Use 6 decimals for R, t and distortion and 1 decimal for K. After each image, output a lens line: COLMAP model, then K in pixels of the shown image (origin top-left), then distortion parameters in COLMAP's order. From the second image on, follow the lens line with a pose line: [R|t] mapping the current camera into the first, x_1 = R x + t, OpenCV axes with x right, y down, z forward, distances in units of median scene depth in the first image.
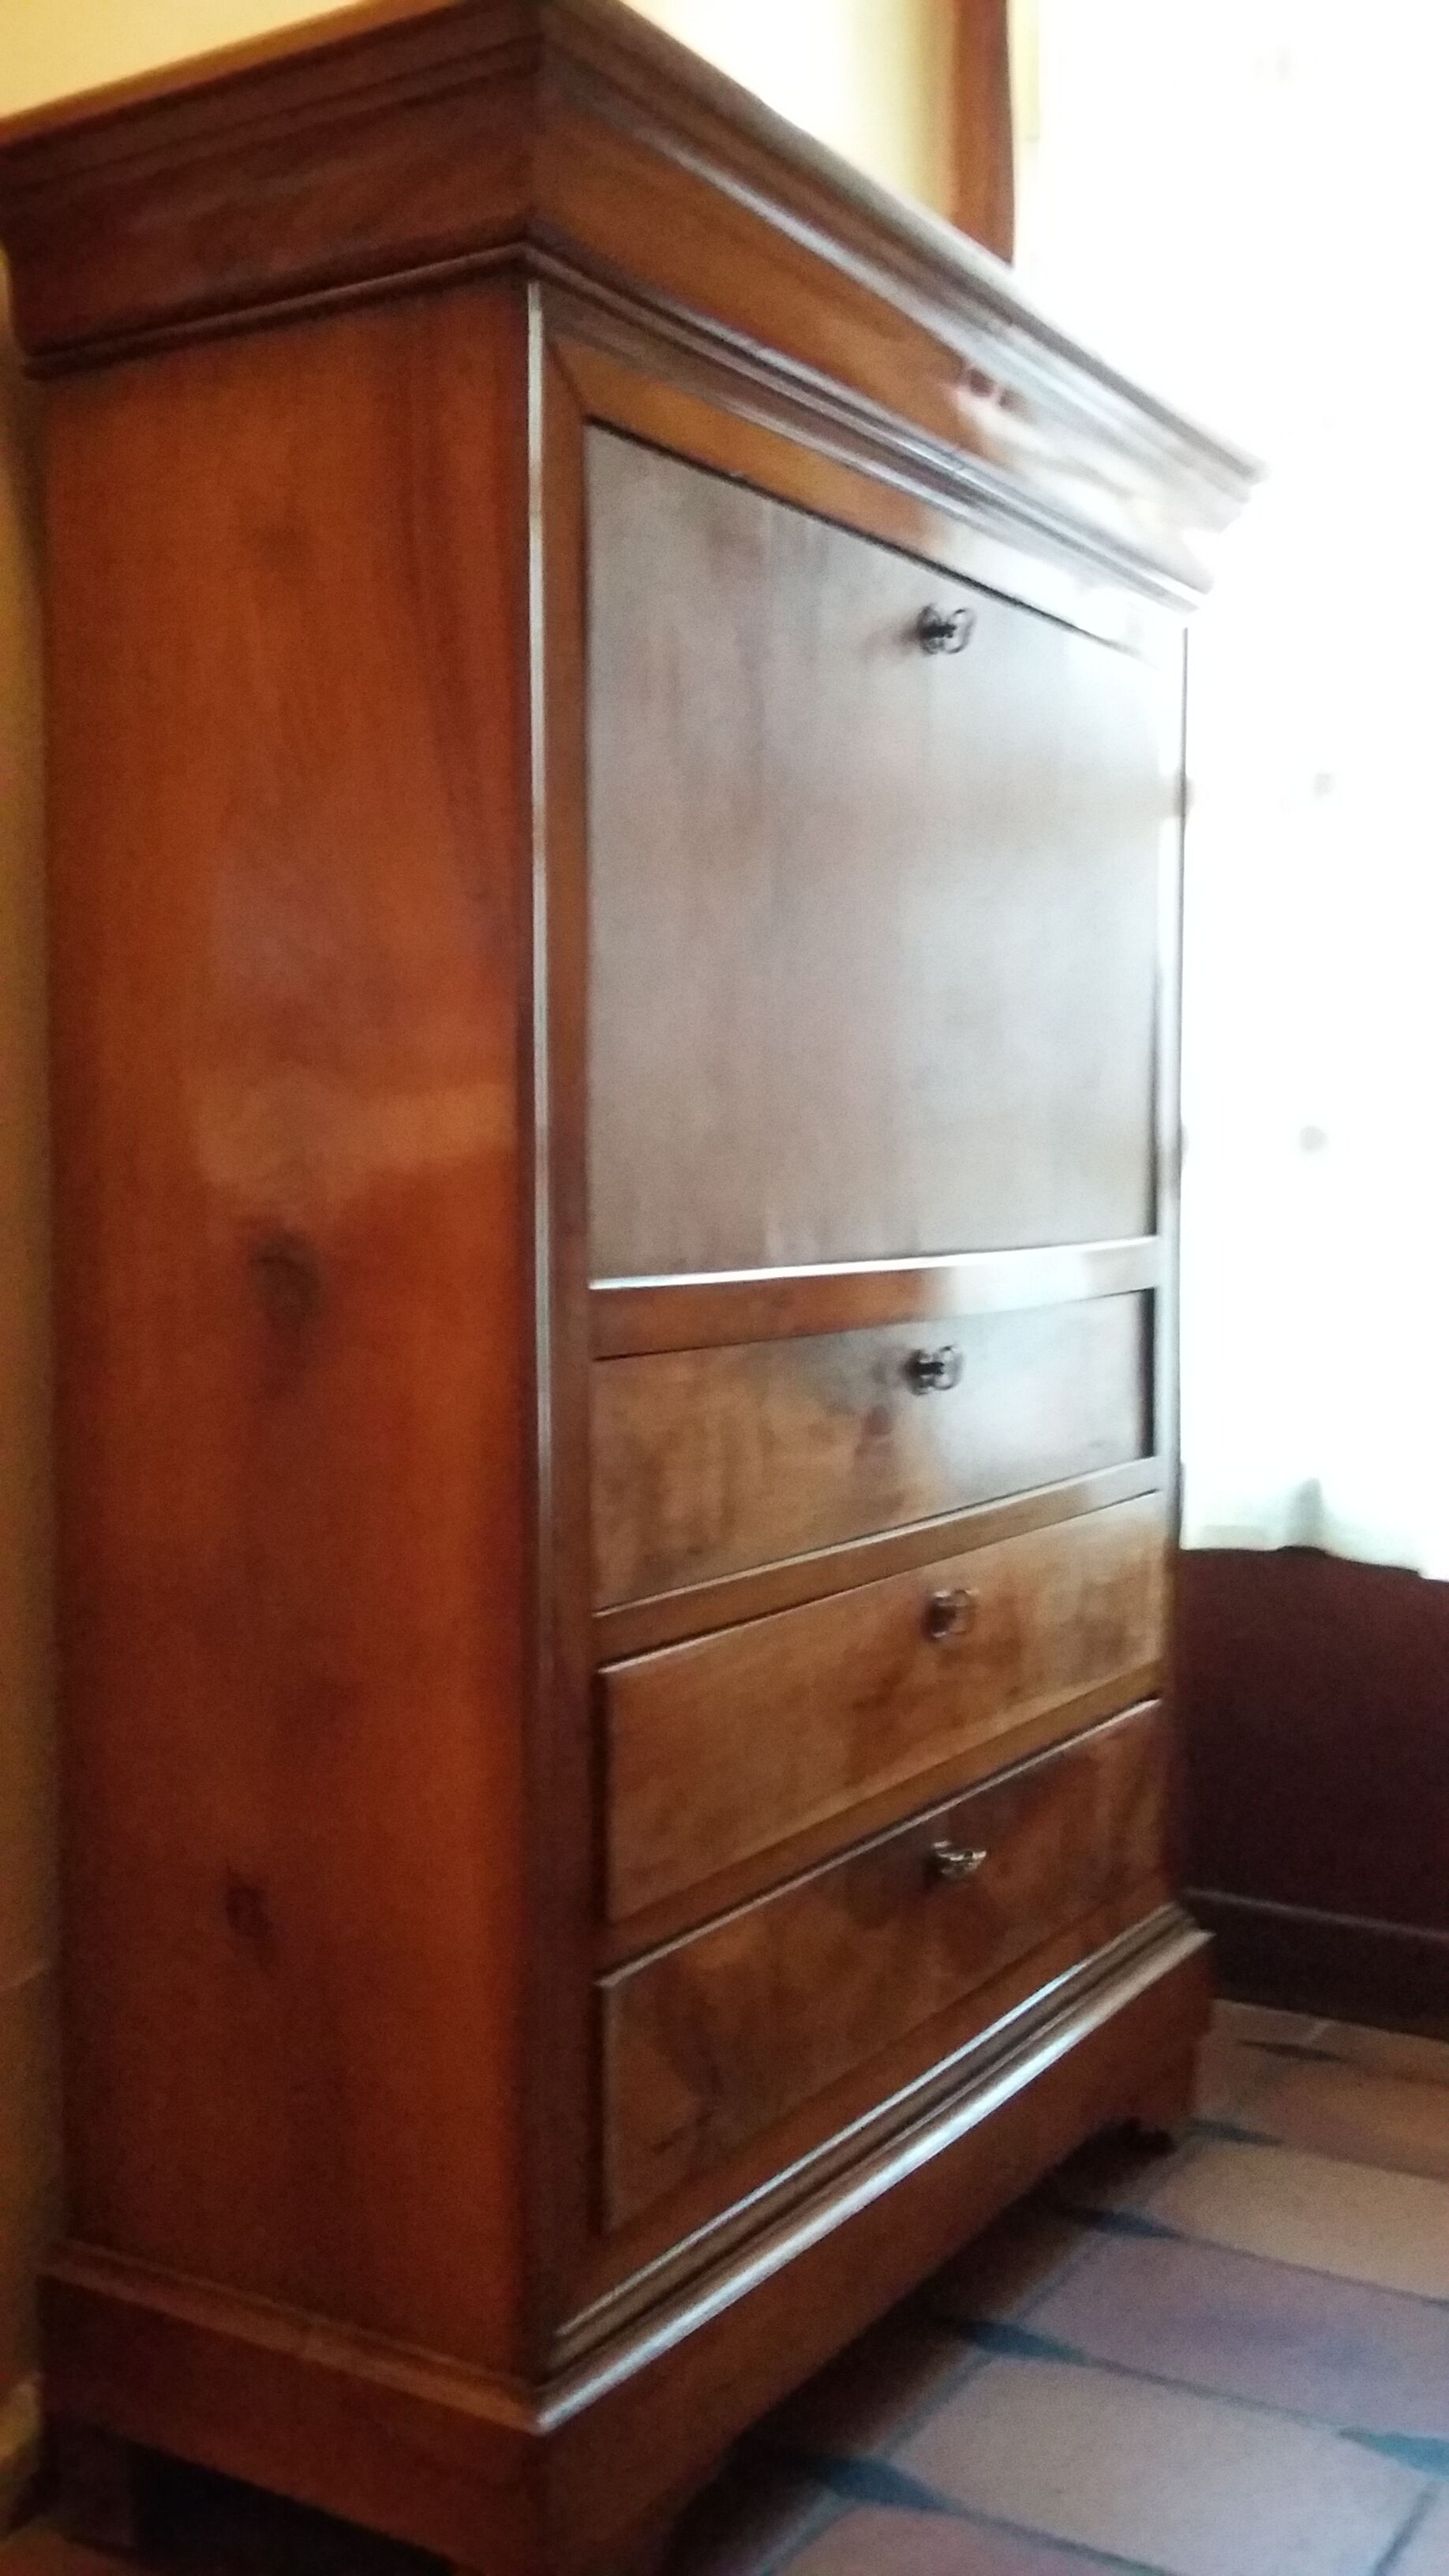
lens RADIAL K [[2475.3, 0, 726.0], [0, 2475.3, 1284.0], [0, 0, 1]] dist [0.129672, -0.330047]
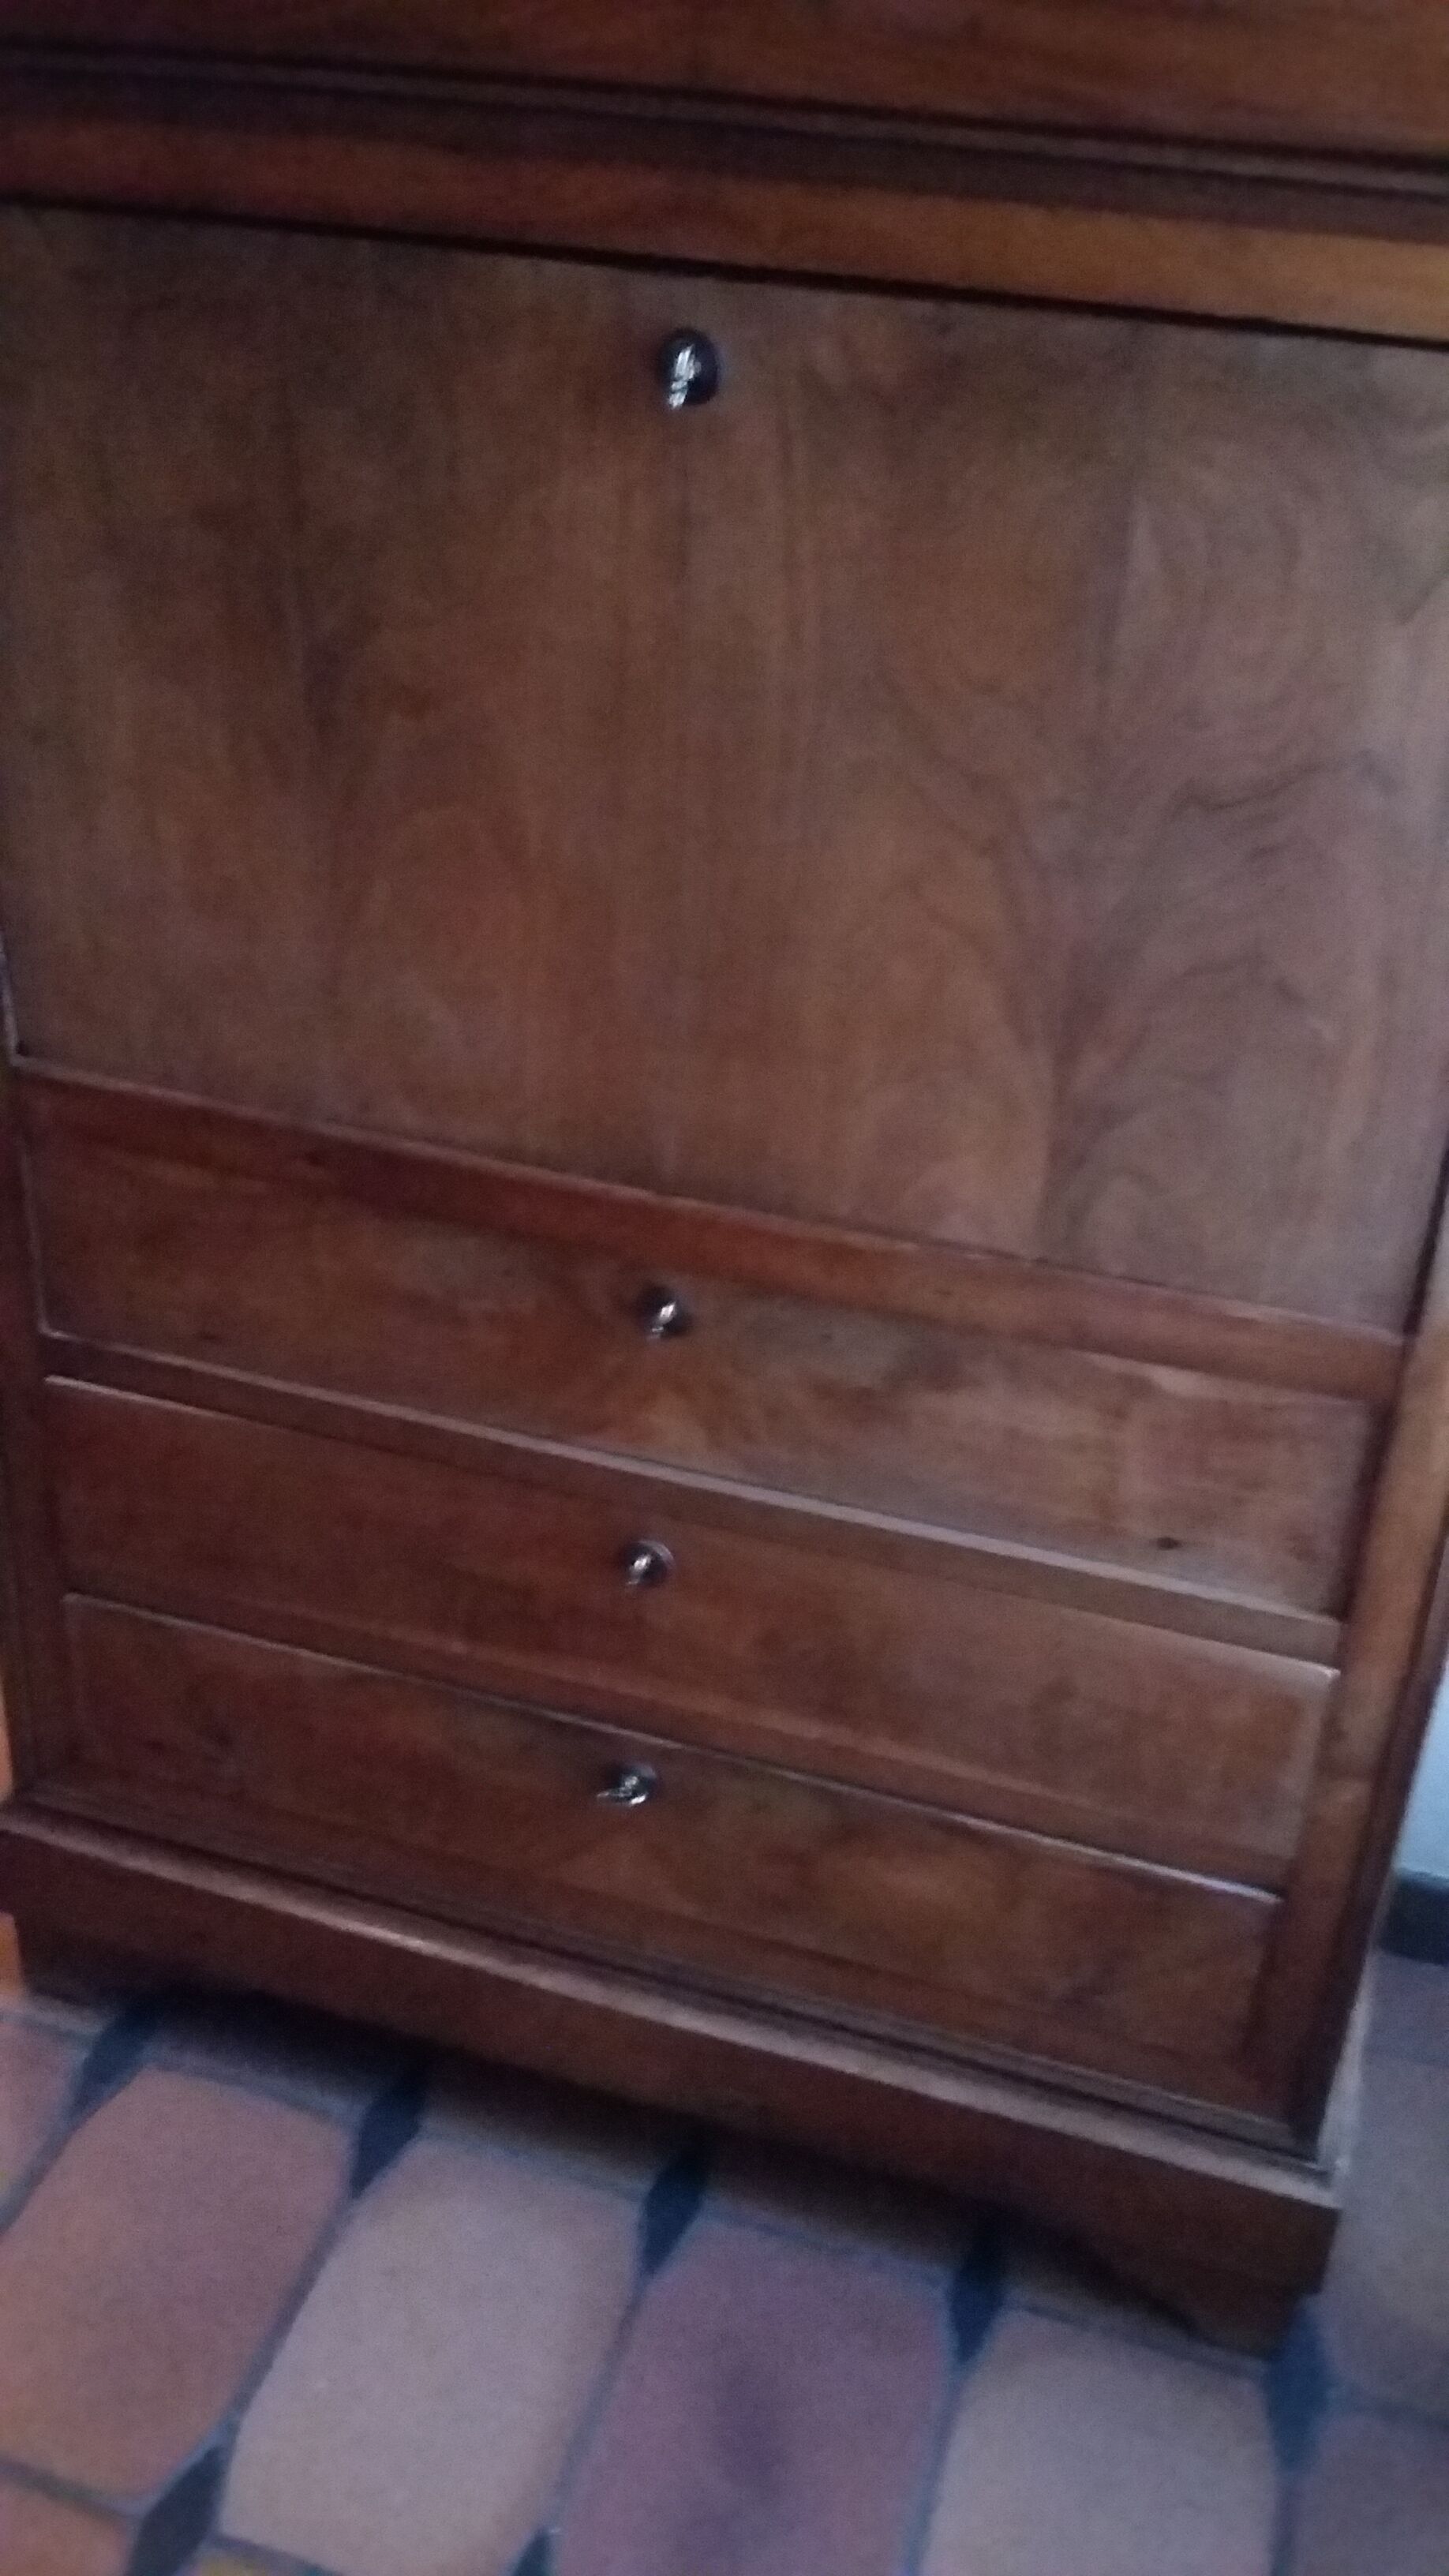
lens RADIAL K [[2475.3, 0, 726.0], [0, 2475.3, 1284.0], [0, 0, 1]] dist [0.129672, -0.330047]
pose [[0.191178, 0.496600, -0.846664, 0.827195], [-0.062576, 0.866985, 0.494389, -0.405376], [0.979559, -0.041535, 0.196823, 0.917660]]
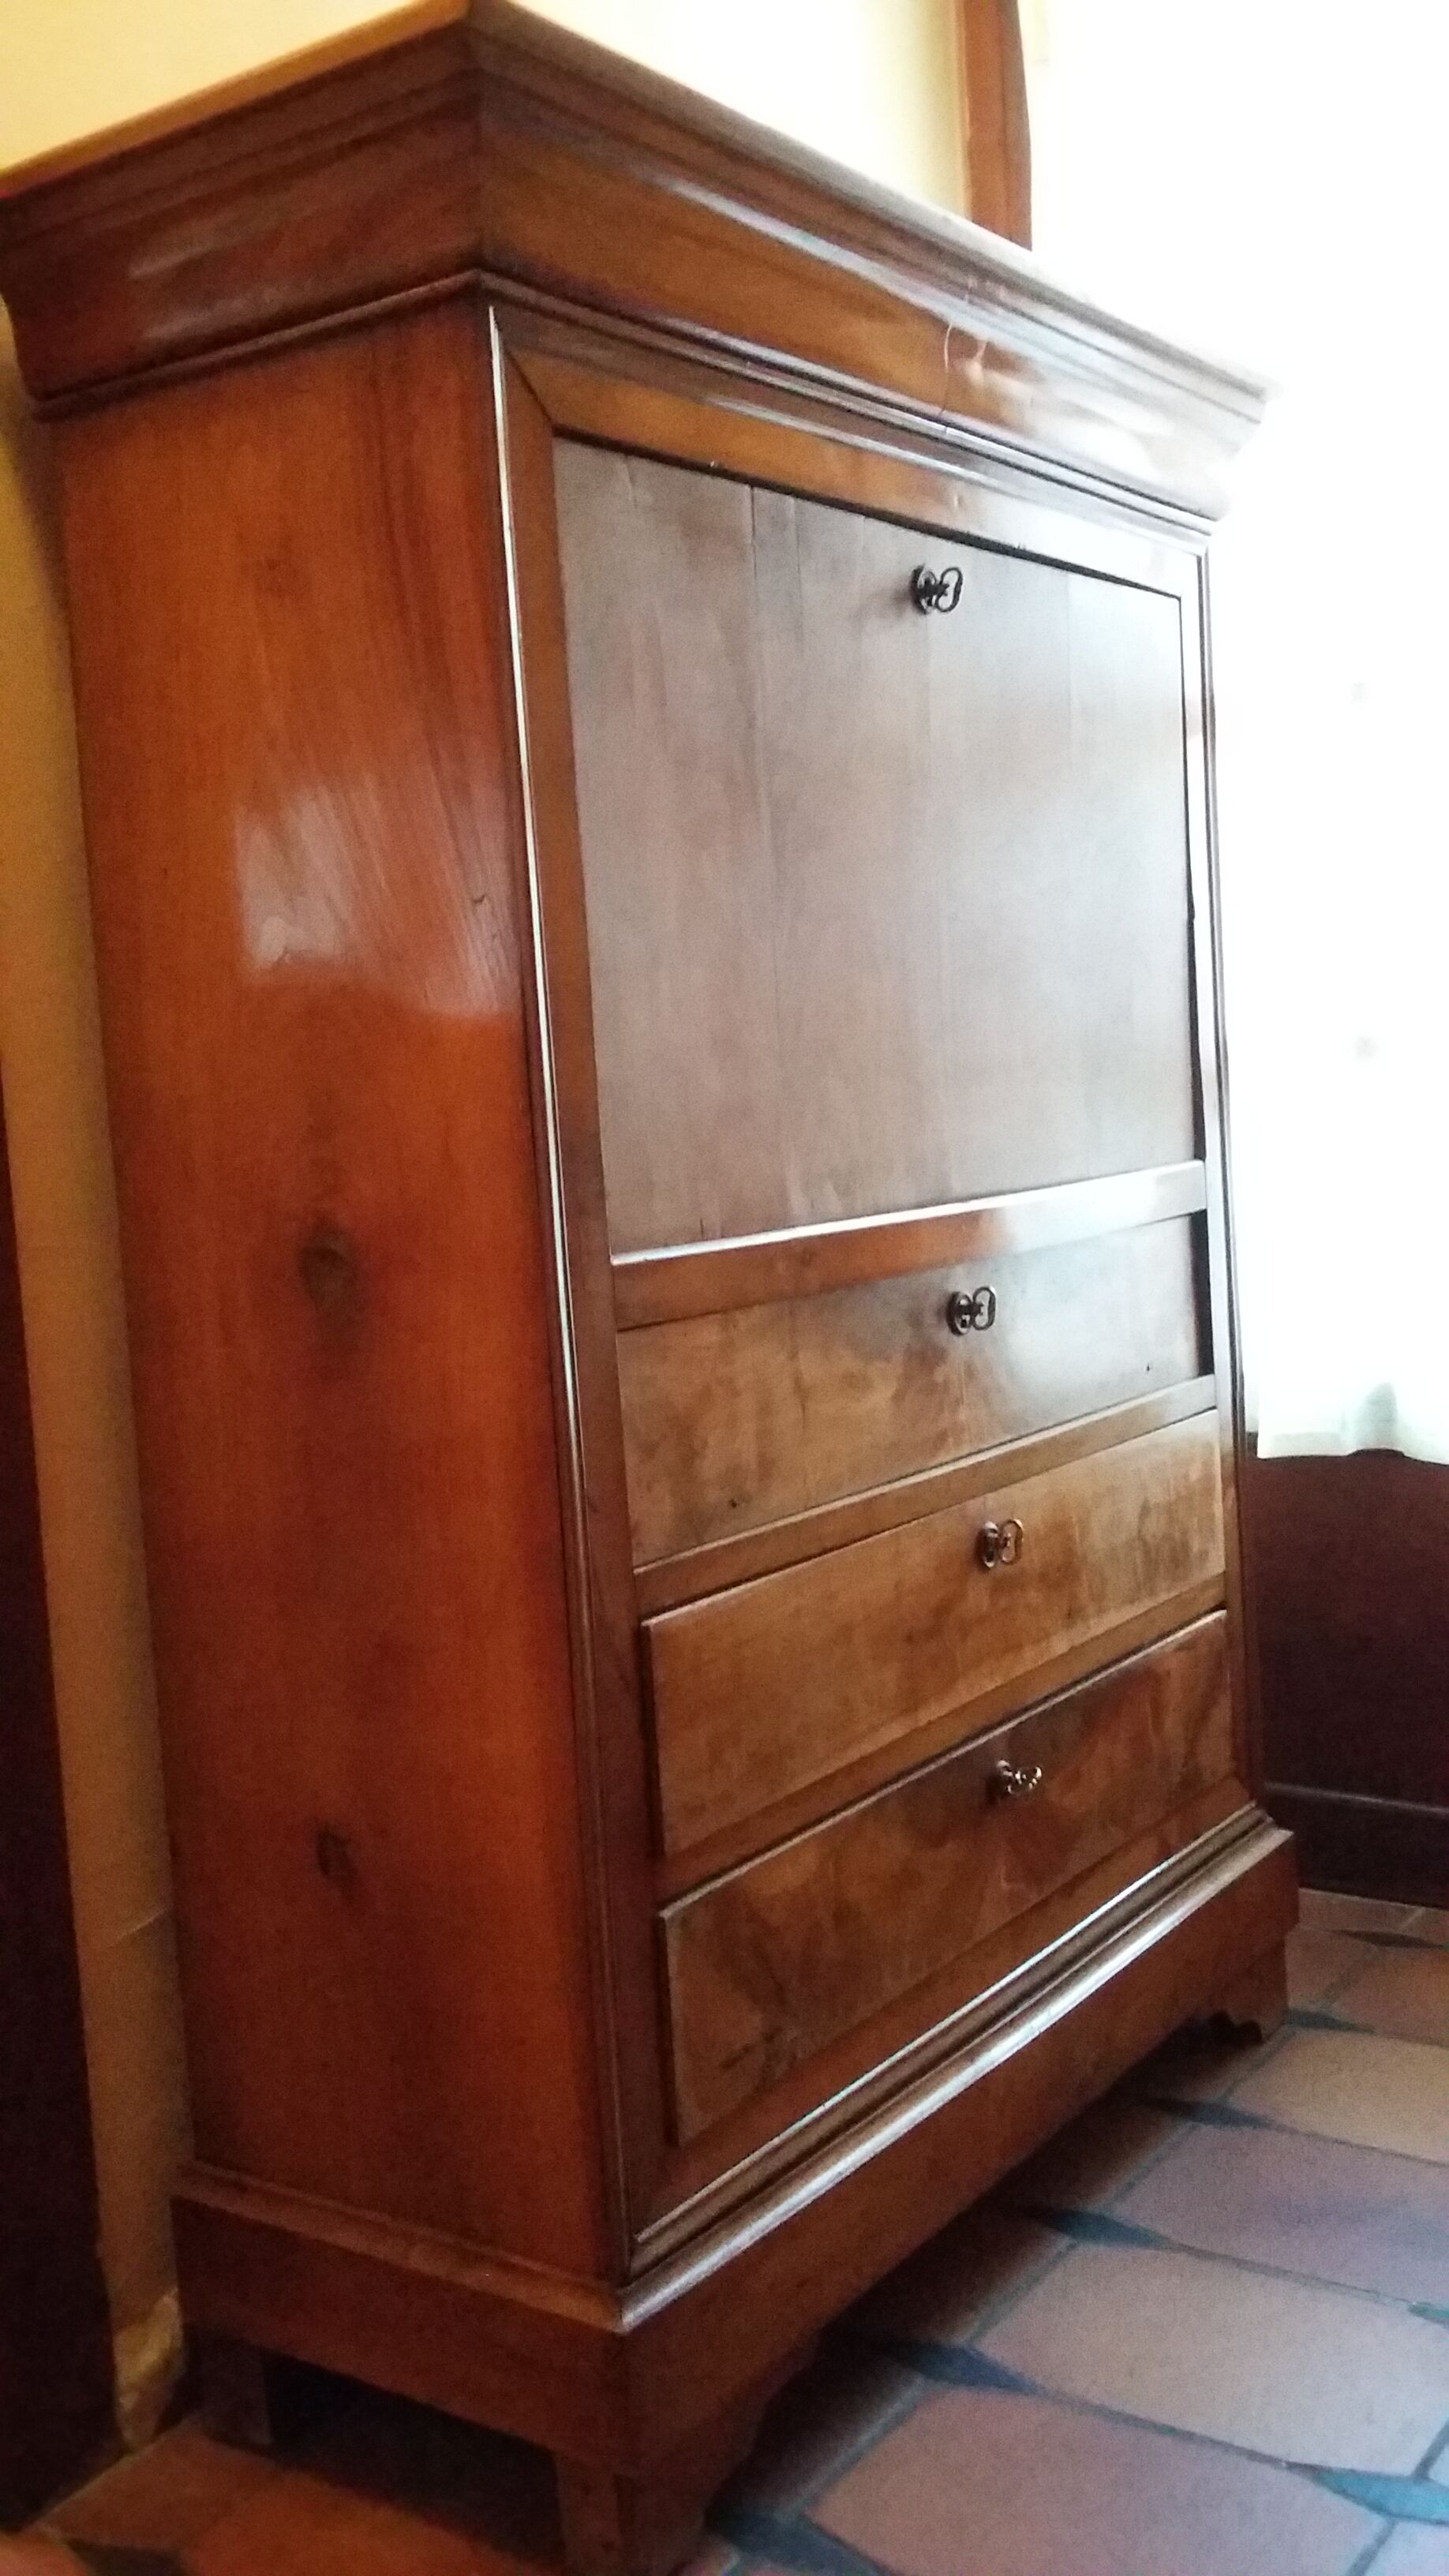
lens RADIAL K [[2475.3, 0, 726.0], [0, 2475.3, 1284.0], [0, 0, 1]] dist [0.129672, -0.330047]
pose [[0.995849, -0.053745, -0.073459, 0.063516], [0.056967, 0.997471, 0.042493, -0.028307], [0.070989, -0.046501, 0.996393, -0.039741]]
